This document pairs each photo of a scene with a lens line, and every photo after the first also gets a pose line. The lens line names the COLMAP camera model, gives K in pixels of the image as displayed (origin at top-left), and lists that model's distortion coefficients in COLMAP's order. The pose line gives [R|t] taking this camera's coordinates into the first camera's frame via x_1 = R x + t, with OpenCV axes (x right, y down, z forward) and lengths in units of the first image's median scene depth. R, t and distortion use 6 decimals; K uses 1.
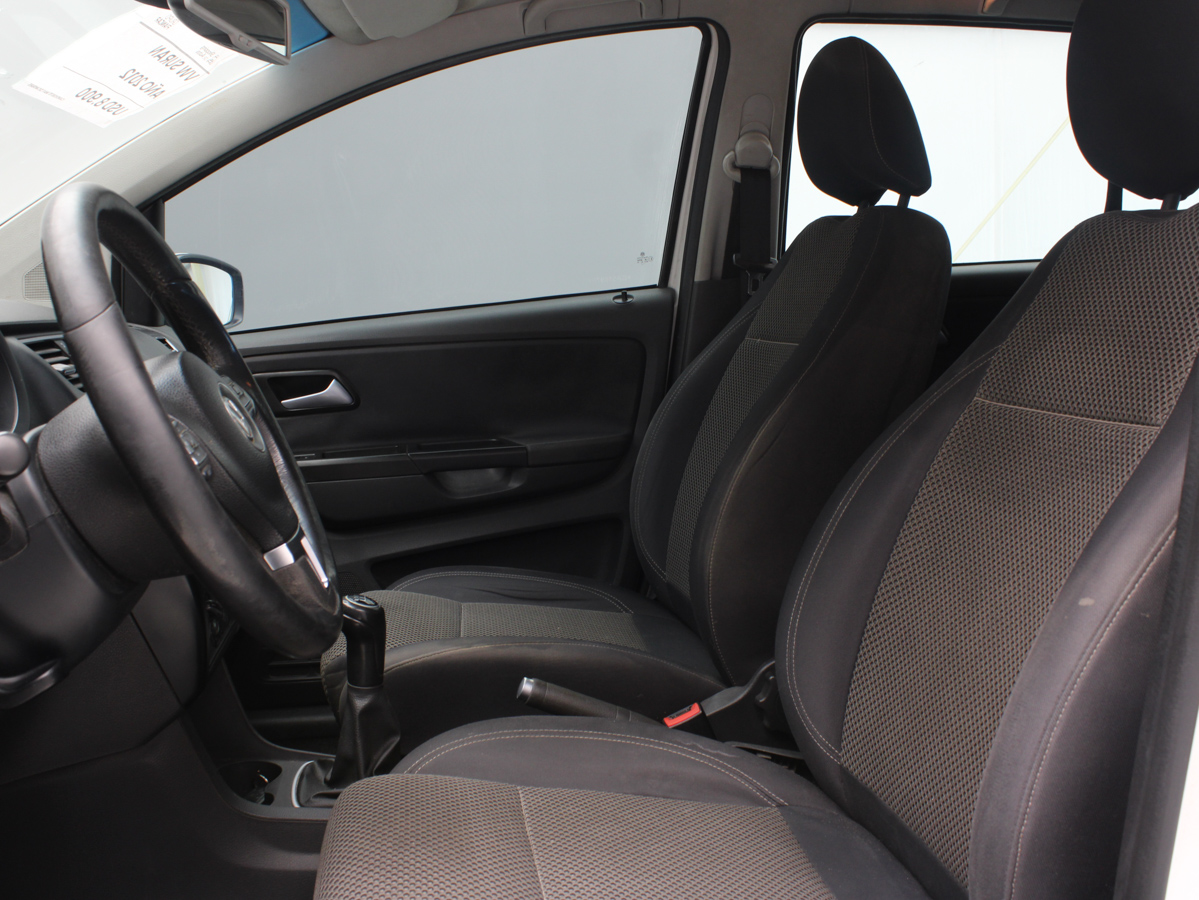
lens RADIAL K [[1179.1, 0, 583.0], [0, 1179.1, 447.7], [0, 0, 1]] dist [-0.104313, 0.012858]
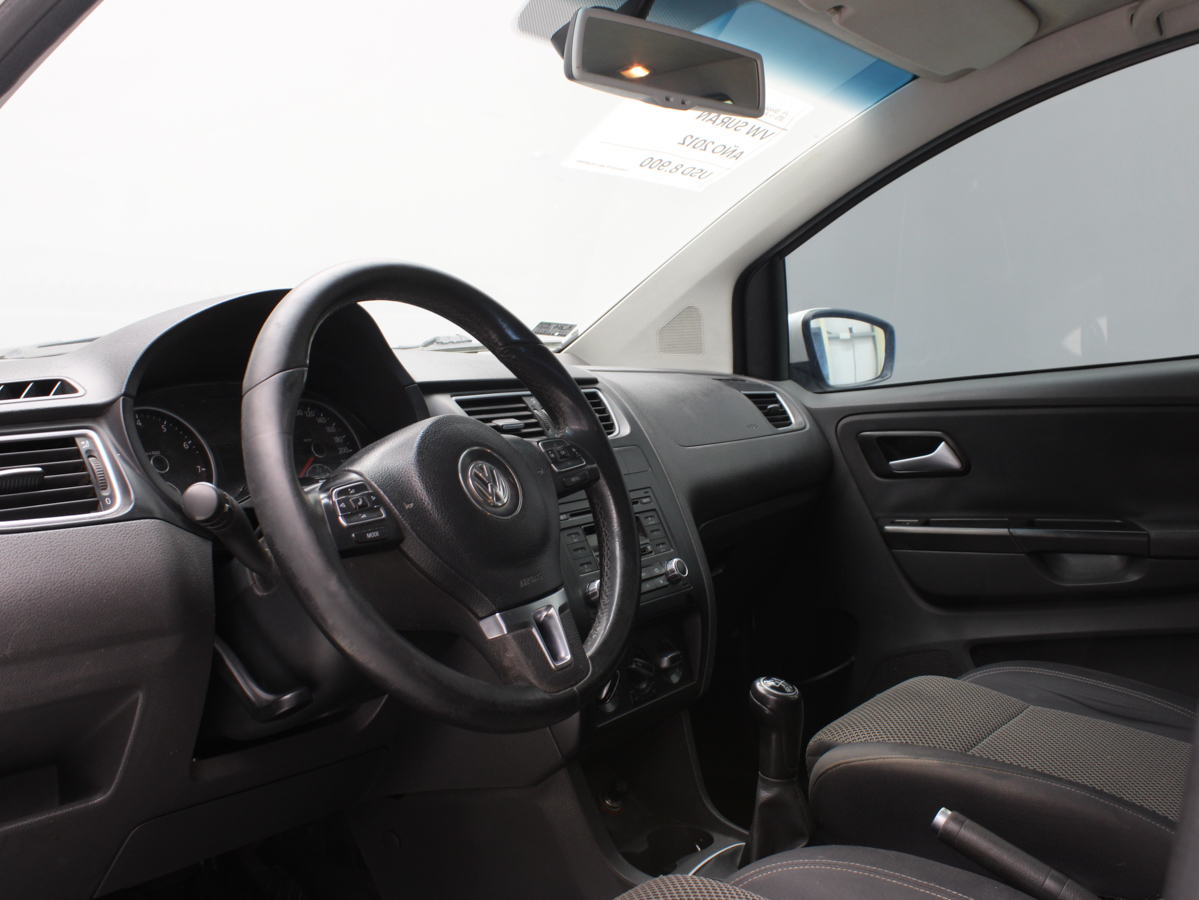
lens RADIAL K [[1179.1, 0, 583.0], [0, 1179.1, 447.7], [0, 0, 1]] dist [-0.104313, 0.012858]
pose [[0.758931, 0.050362, -0.649220, 0.179599], [-0.076923, 0.996958, -0.012586, -0.020906], [0.646611, 0.059492, 0.760496, 0.114984]]
